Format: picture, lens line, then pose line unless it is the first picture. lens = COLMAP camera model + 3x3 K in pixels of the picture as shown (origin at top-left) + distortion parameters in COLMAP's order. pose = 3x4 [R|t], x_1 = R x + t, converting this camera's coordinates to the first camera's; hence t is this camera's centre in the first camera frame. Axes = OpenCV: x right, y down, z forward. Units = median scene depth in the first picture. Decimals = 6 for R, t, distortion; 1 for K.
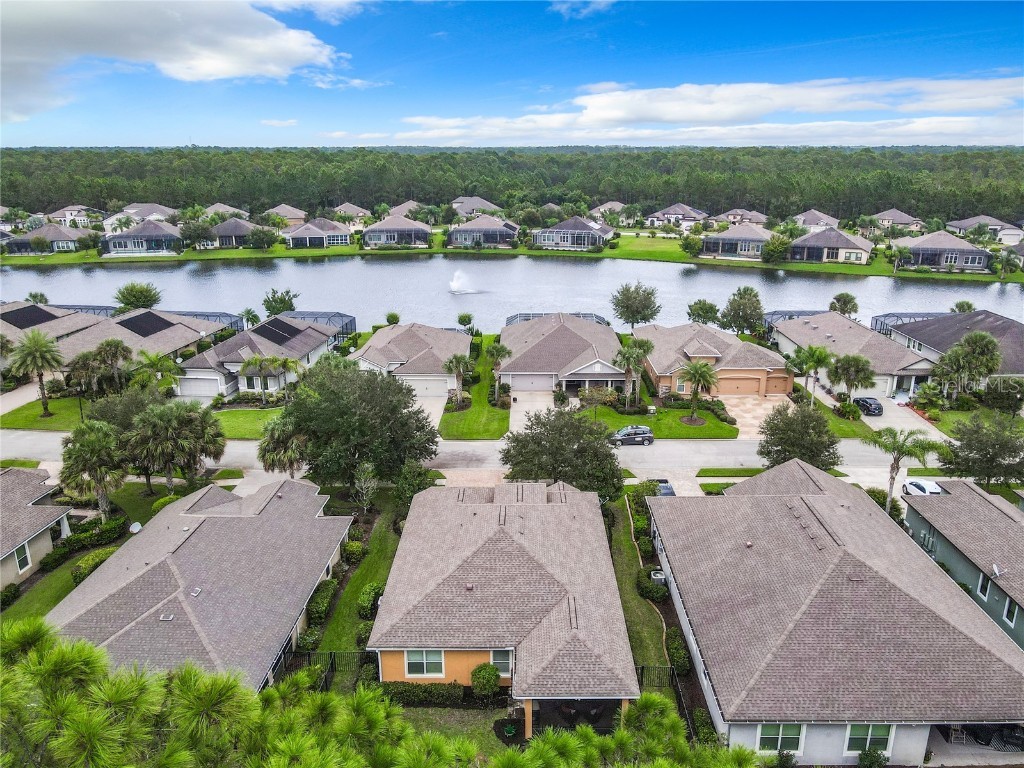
lens RADIAL K [[734.6, 0, 512.0], [0, 734.6, 384.0], [0, 0, 1]] dist [0.026778, 0.004931]
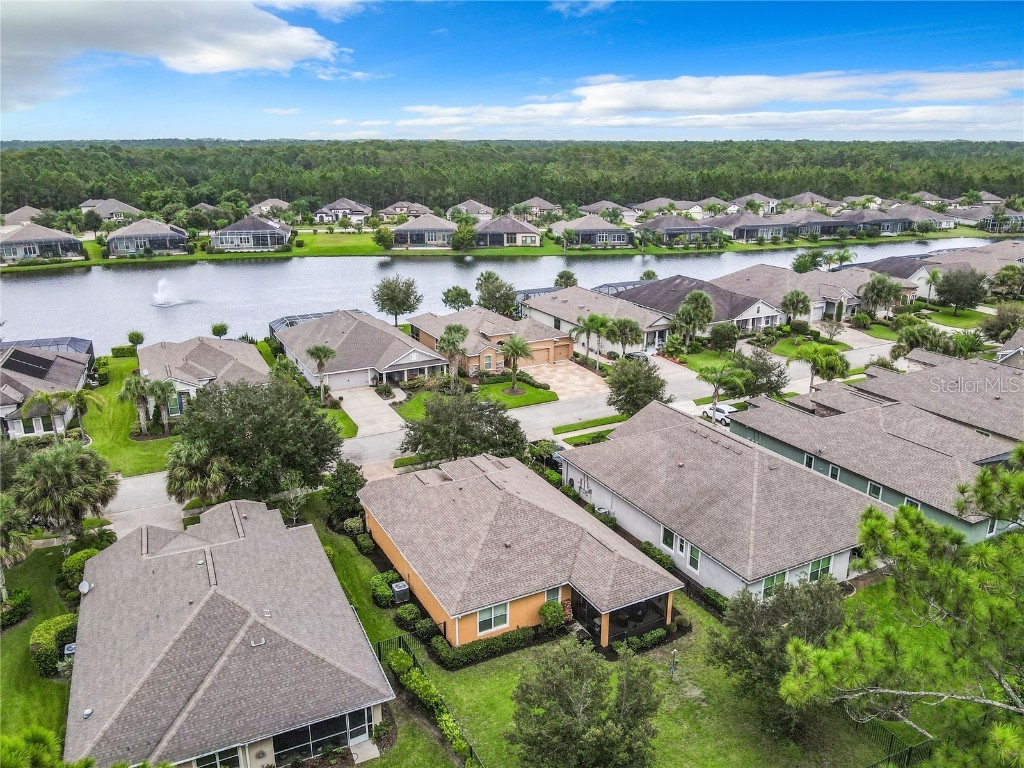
lens RADIAL K [[742.6, 0, 529.8], [0, 742.6, 388.9], [0, 0, 1]] dist [-0.001161, 0.010259]
pose [[0.891056, -0.147318, 0.429321, -0.167856], [0.142466, 0.988838, 0.043624, 0.000545], [-0.430956, 0.022292, 0.902098, -0.008748]]
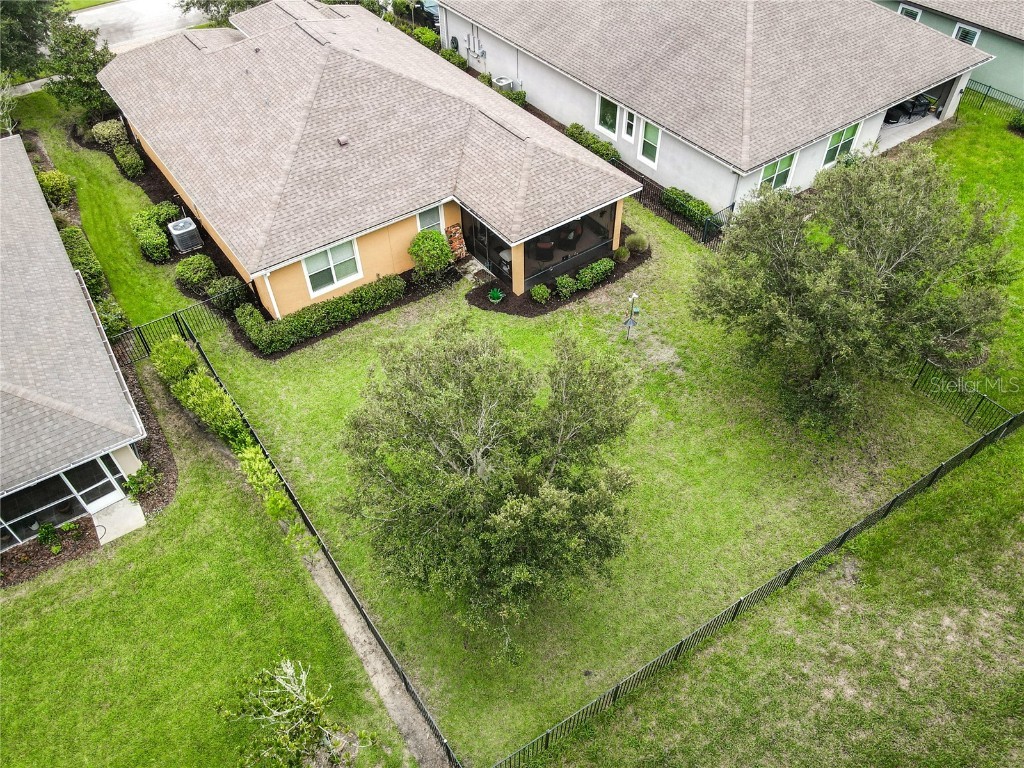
lens RADIAL K [[742.6, 0, 529.8], [0, 742.6, 388.9], [0, 0, 1]] dist [-0.001161, 0.010259]
pose [[0.818146, -0.431328, 0.380256, -0.093361], [0.182605, 0.821963, 0.539474, 0.048119], [-0.545246, -0.371932, 0.751248, 0.123830]]
